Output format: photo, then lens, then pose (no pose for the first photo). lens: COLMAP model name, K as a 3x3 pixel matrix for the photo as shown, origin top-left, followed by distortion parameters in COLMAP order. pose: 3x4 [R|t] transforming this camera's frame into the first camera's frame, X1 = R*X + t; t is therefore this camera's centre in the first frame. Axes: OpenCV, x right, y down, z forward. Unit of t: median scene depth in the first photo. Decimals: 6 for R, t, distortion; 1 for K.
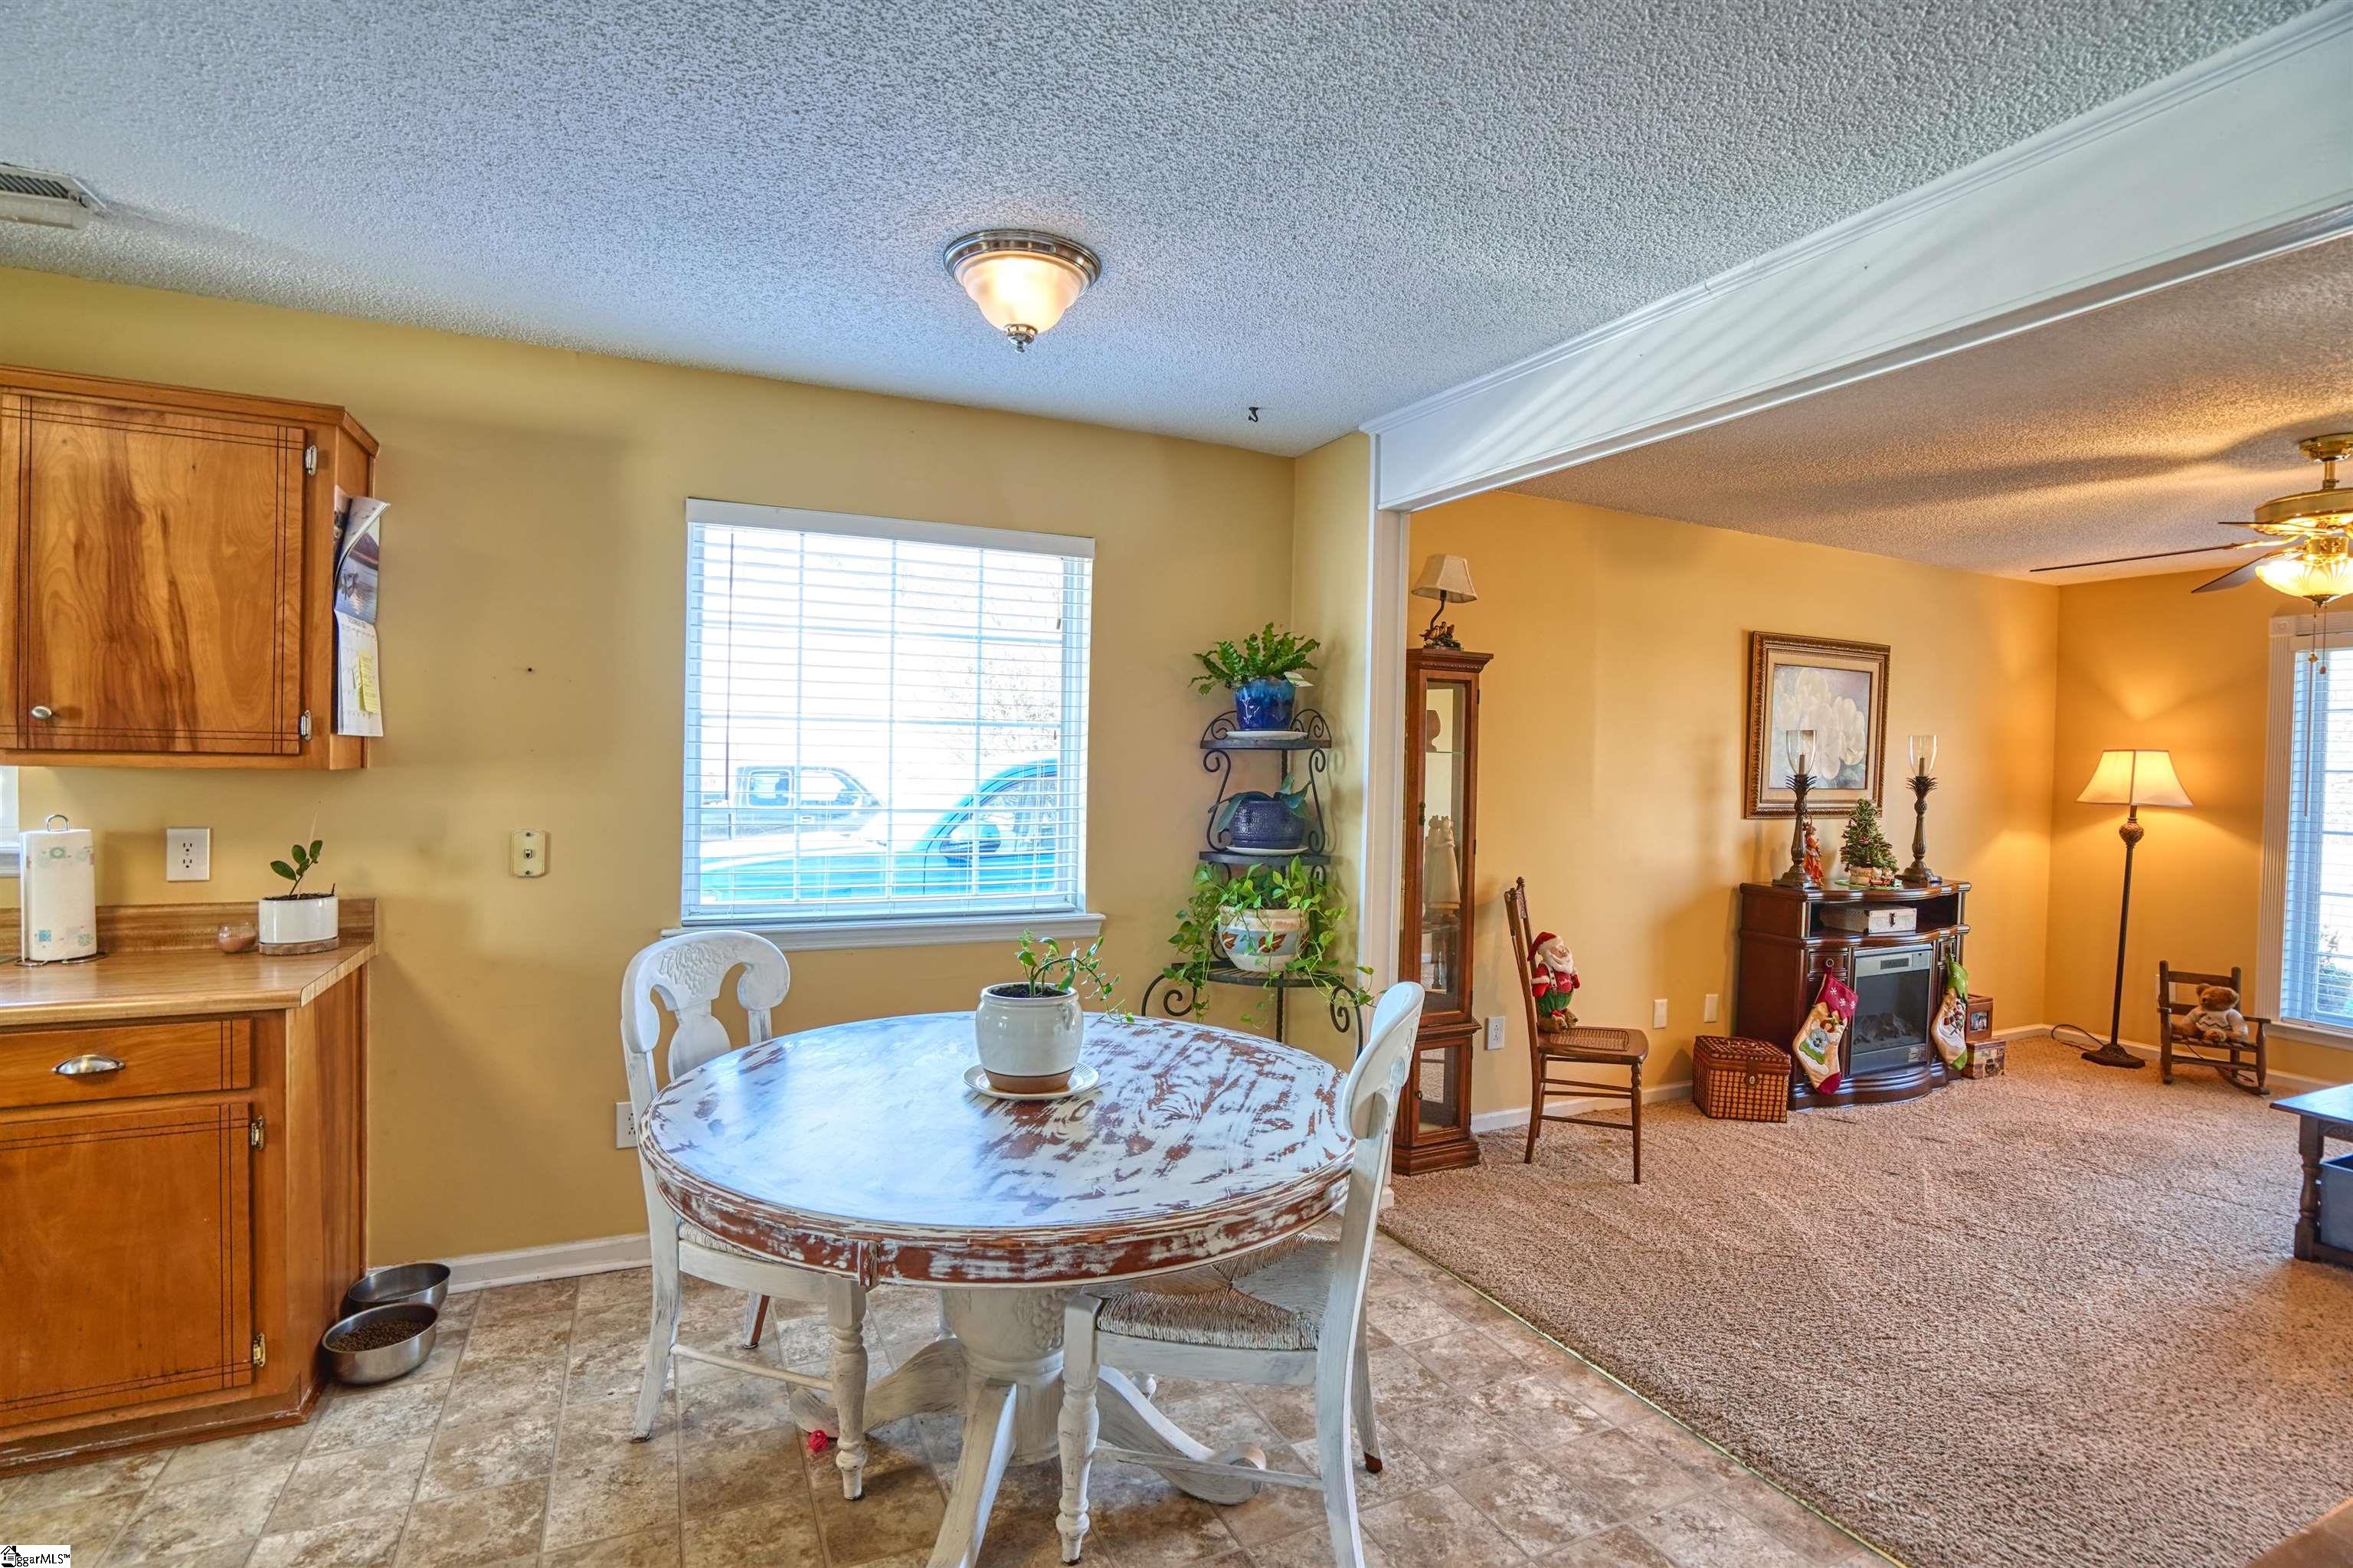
lens RADIAL K [[1092.1, 0, 1155.8], [0, 1092.1, 774.4], [0, 0, 1]] dist [-0.049223, 0.017226]
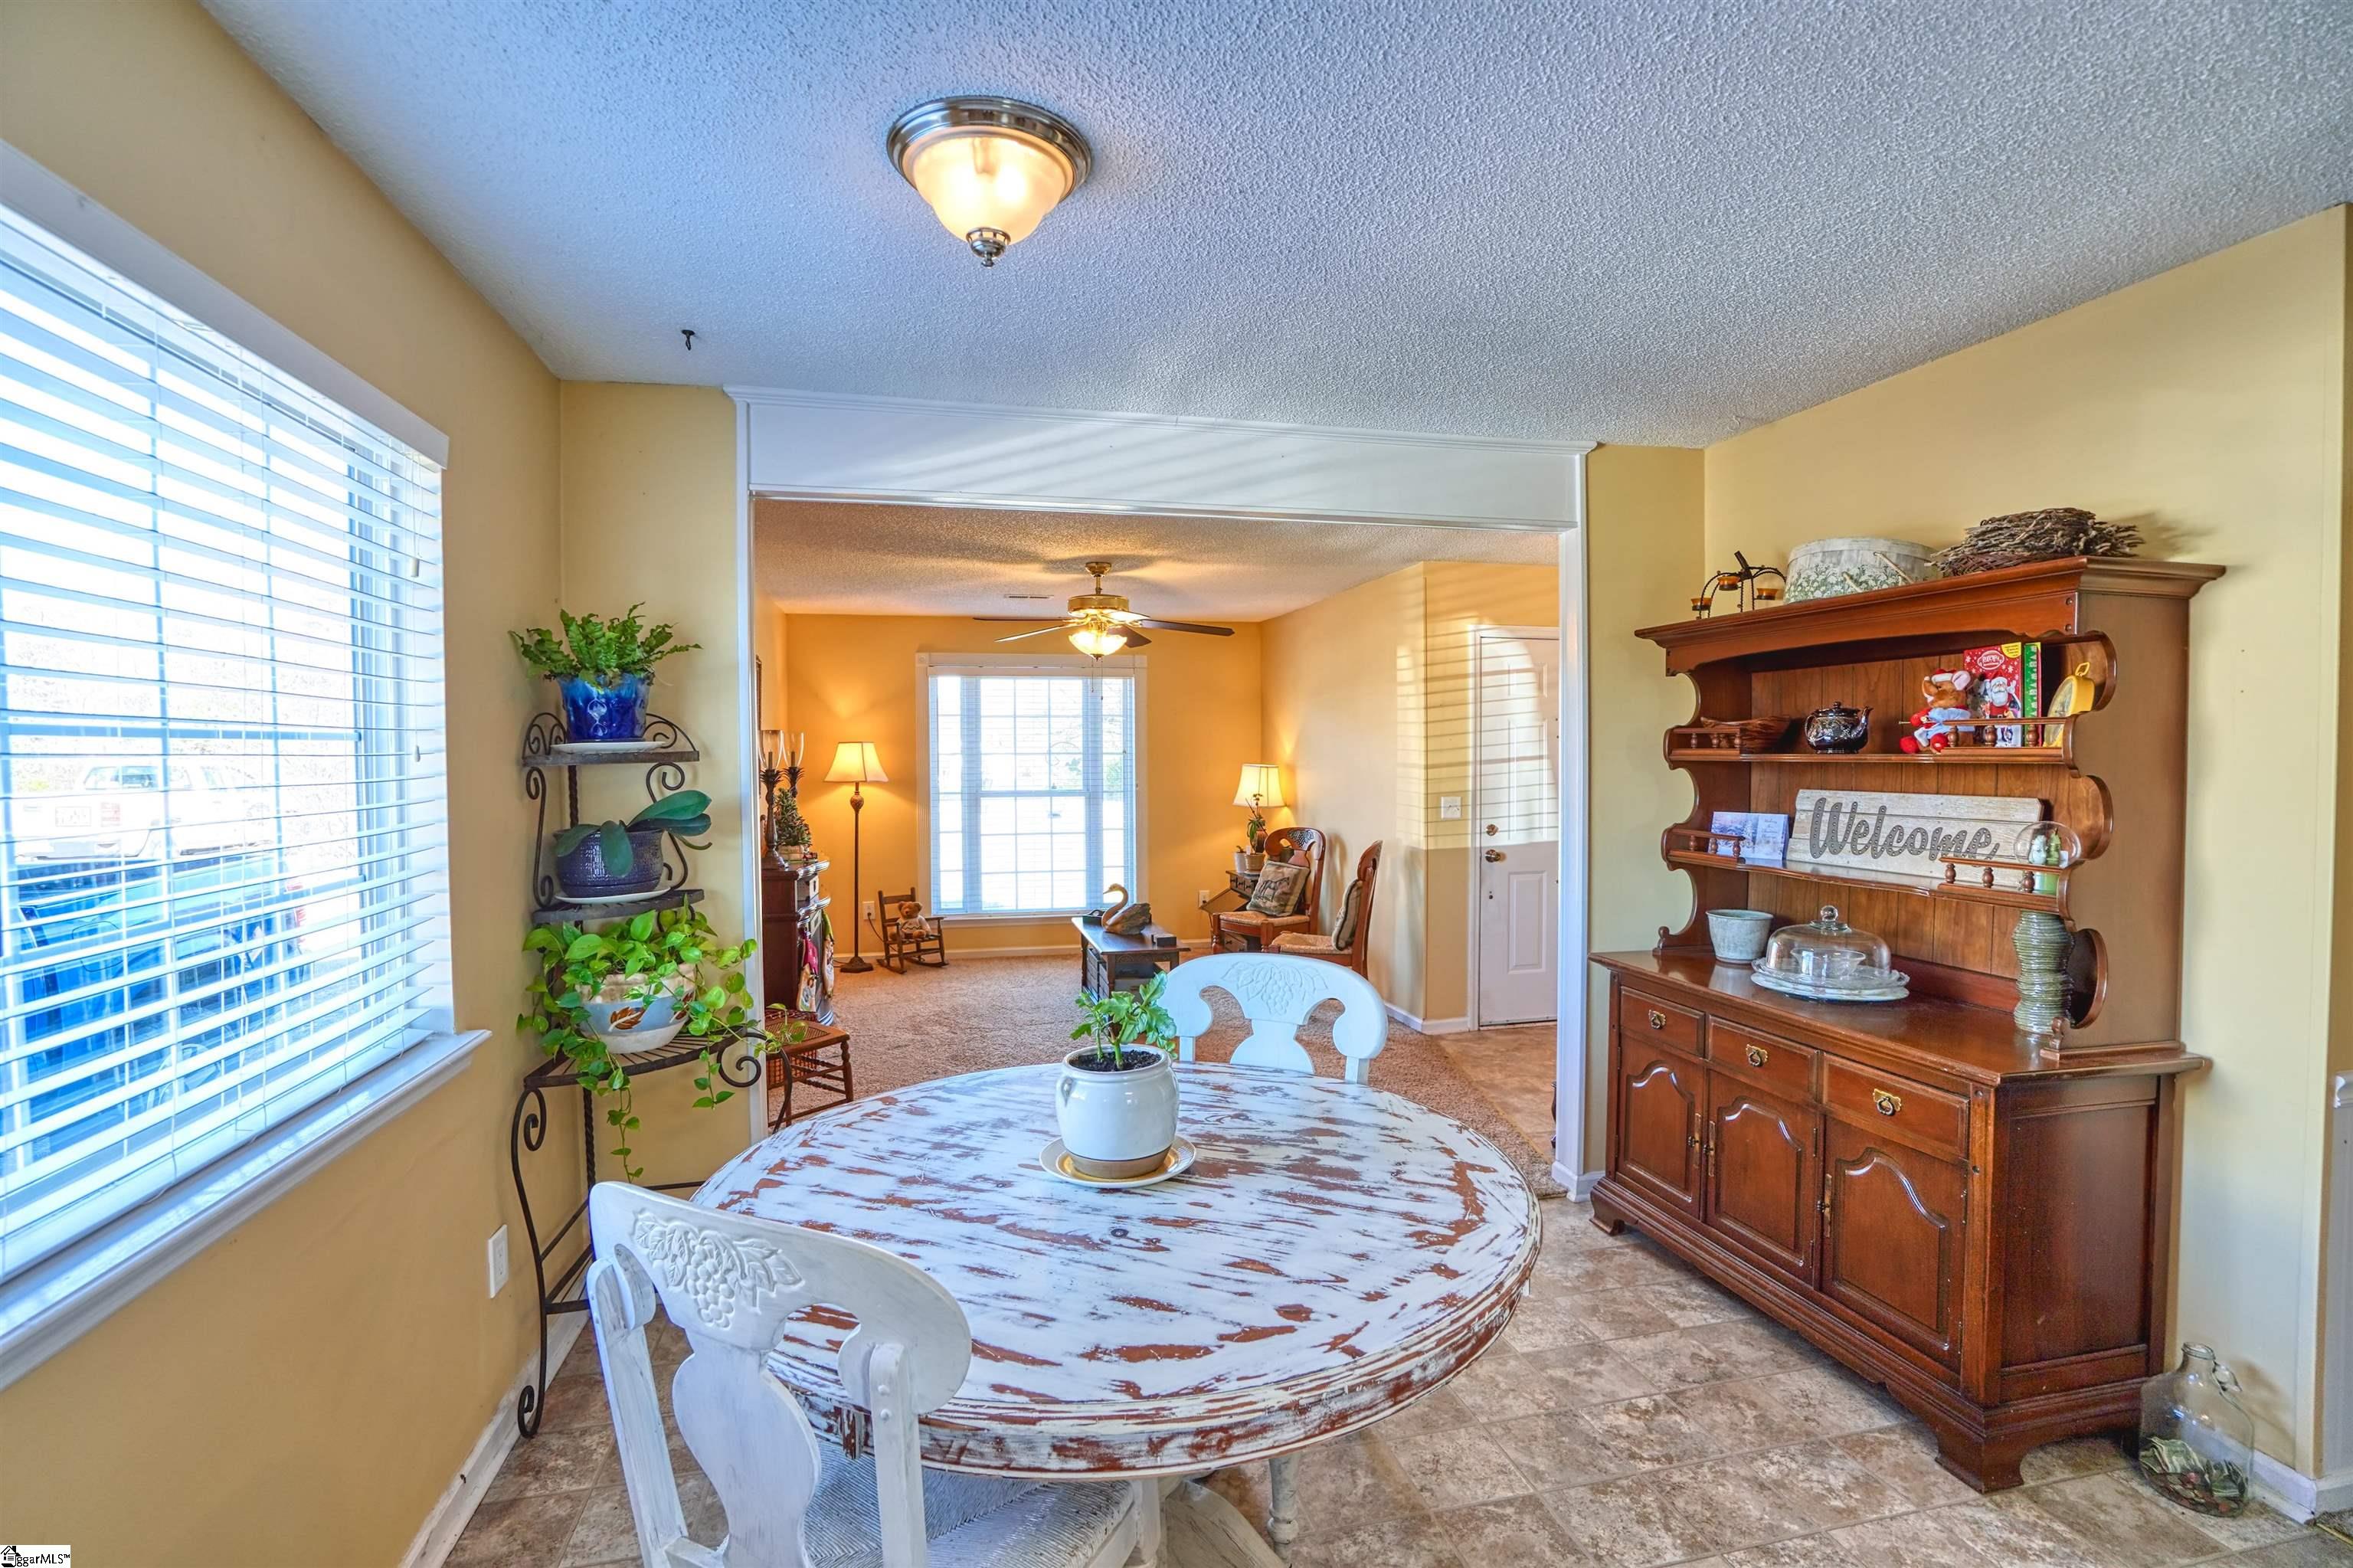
lens RADIAL K [[1092.1, 0, 1155.8], [0, 1092.1, 774.4], [0, 0, 1]] dist [-0.049223, 0.017226]
pose [[0.218195, -0.042731, 0.974969, -1.002539], [0.030546, 0.998850, 0.036942, -0.058486], [-0.975427, 0.021721, 0.219250, 0.831631]]
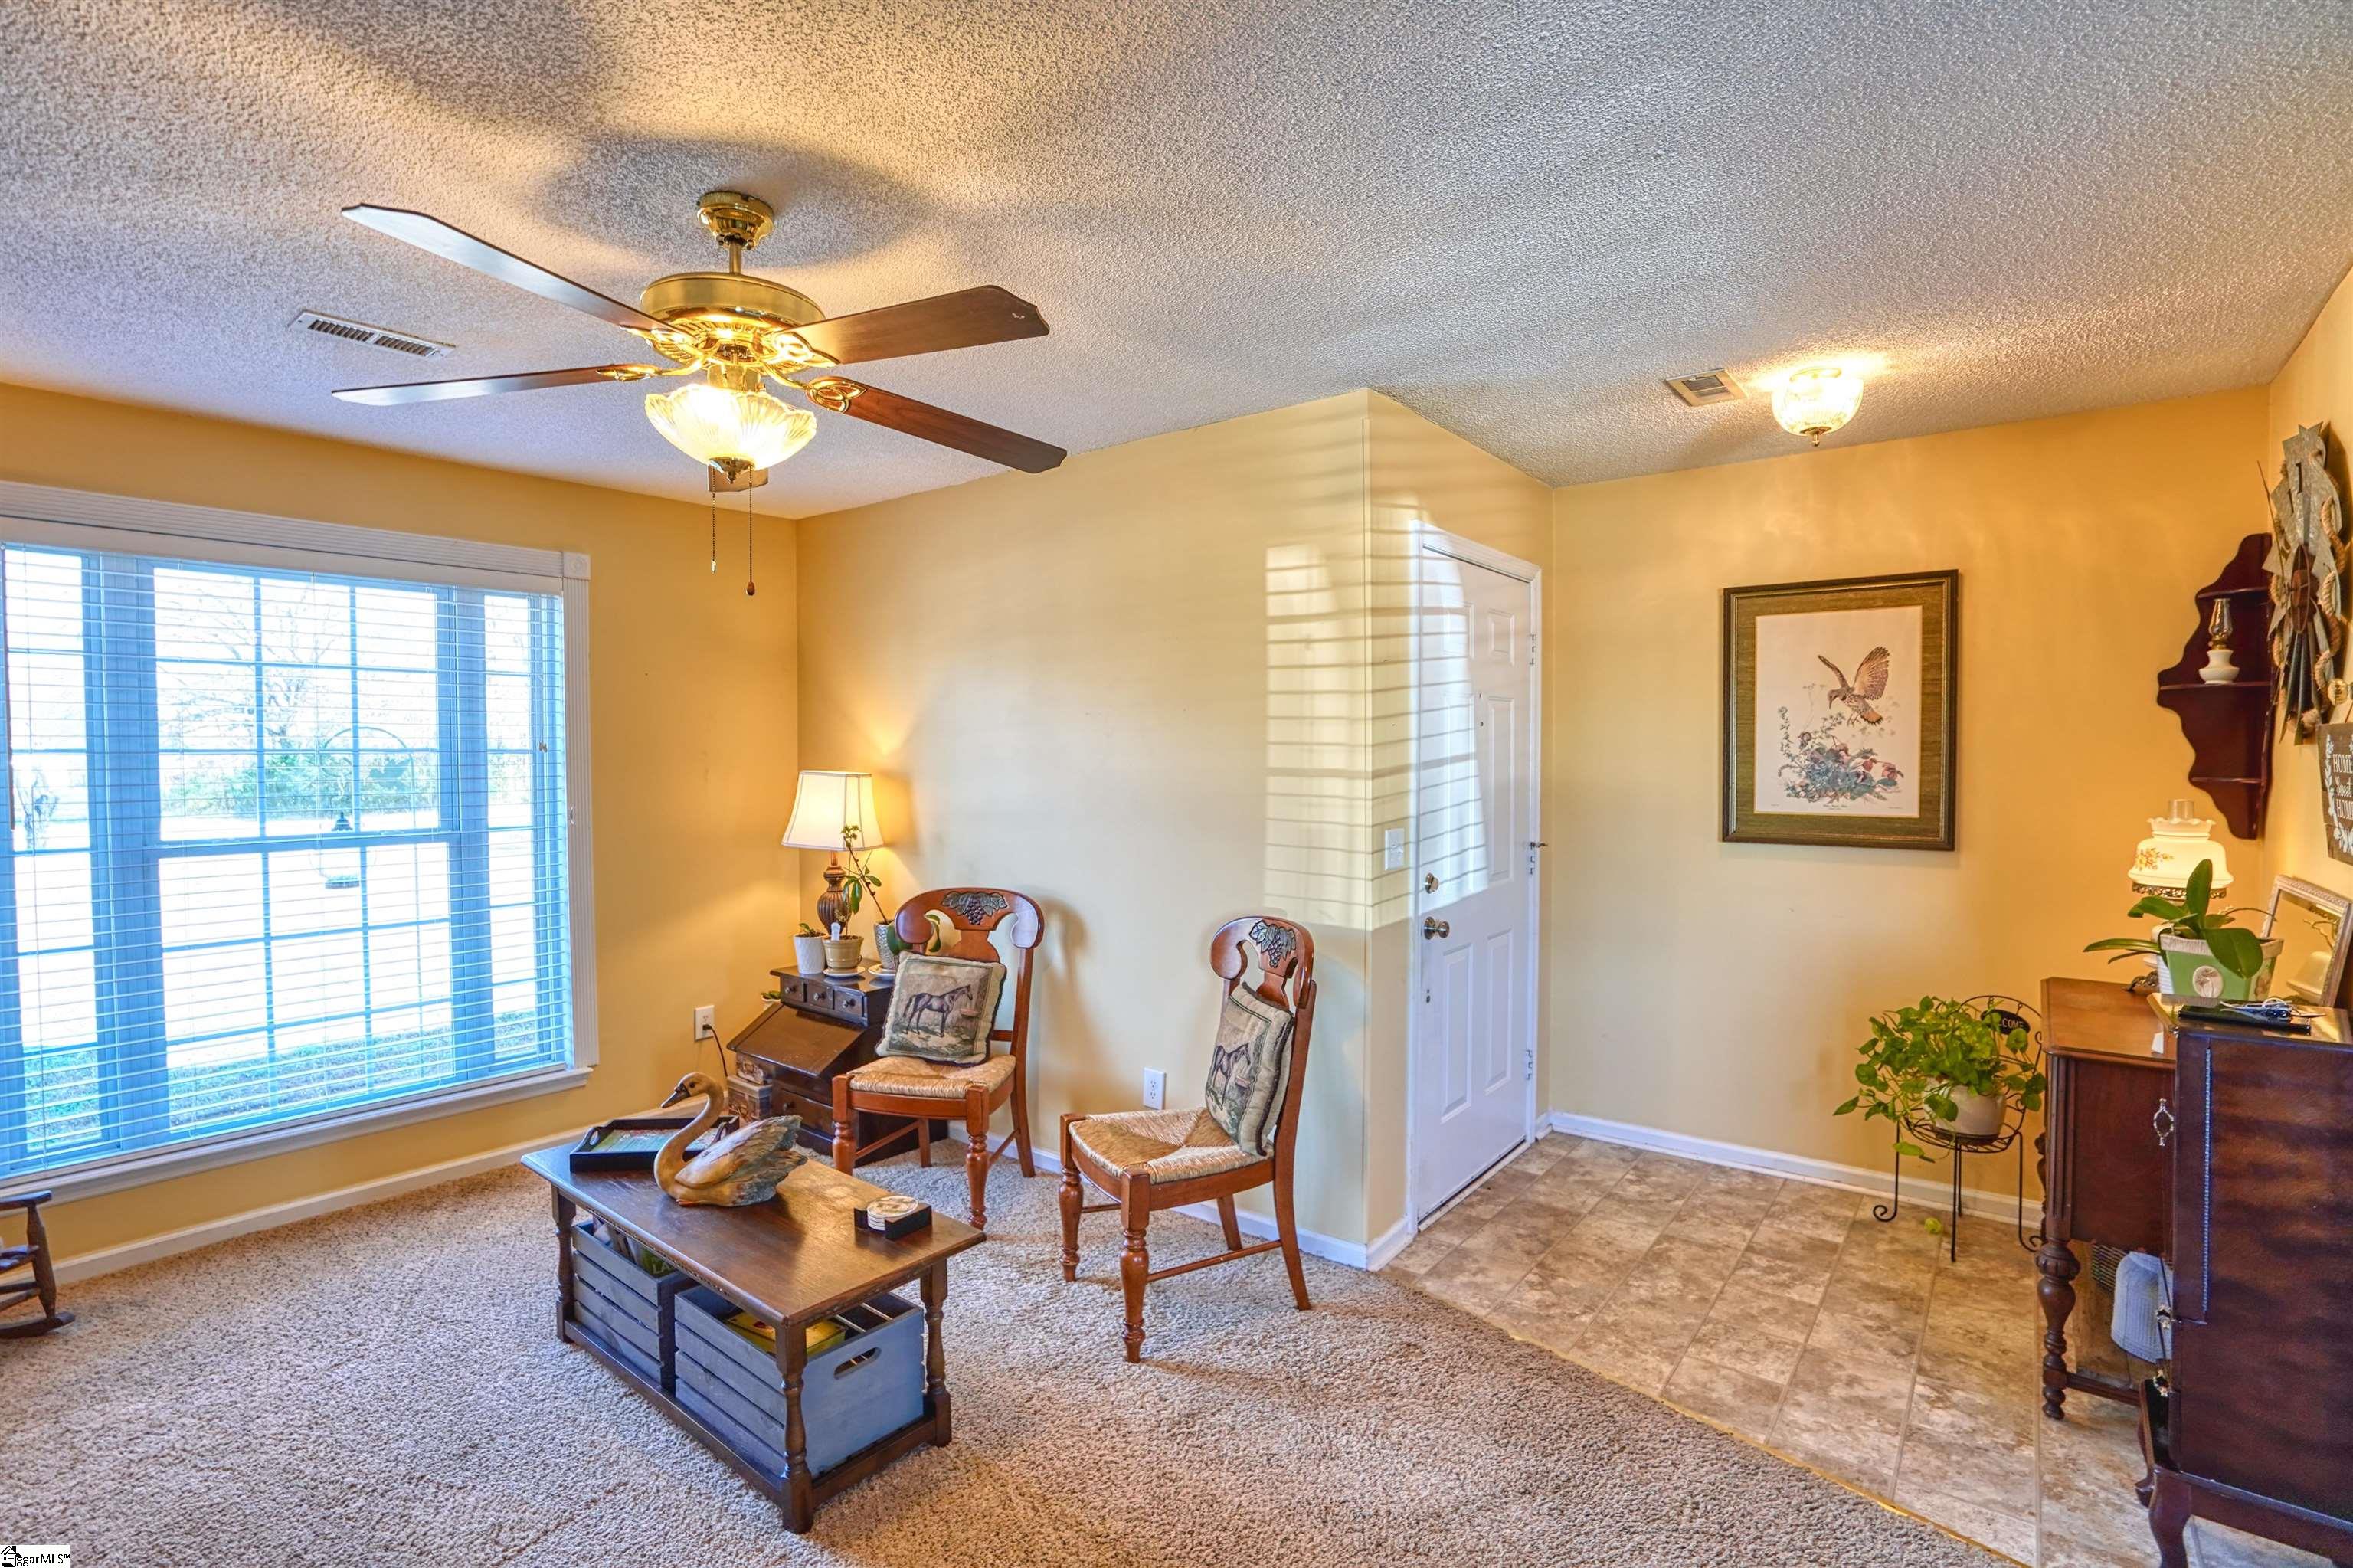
lens RADIAL K [[1092.1, 0, 1155.8], [0, 1092.1, 774.4], [0, 0, 1]] dist [-0.049223, 0.017226]
pose [[-0.441092, -0.041414, 0.896506, 0.704245], [0.013955, 0.998497, 0.052991, -0.037119], [-0.897353, 0.035885, -0.439852, 1.703982]]
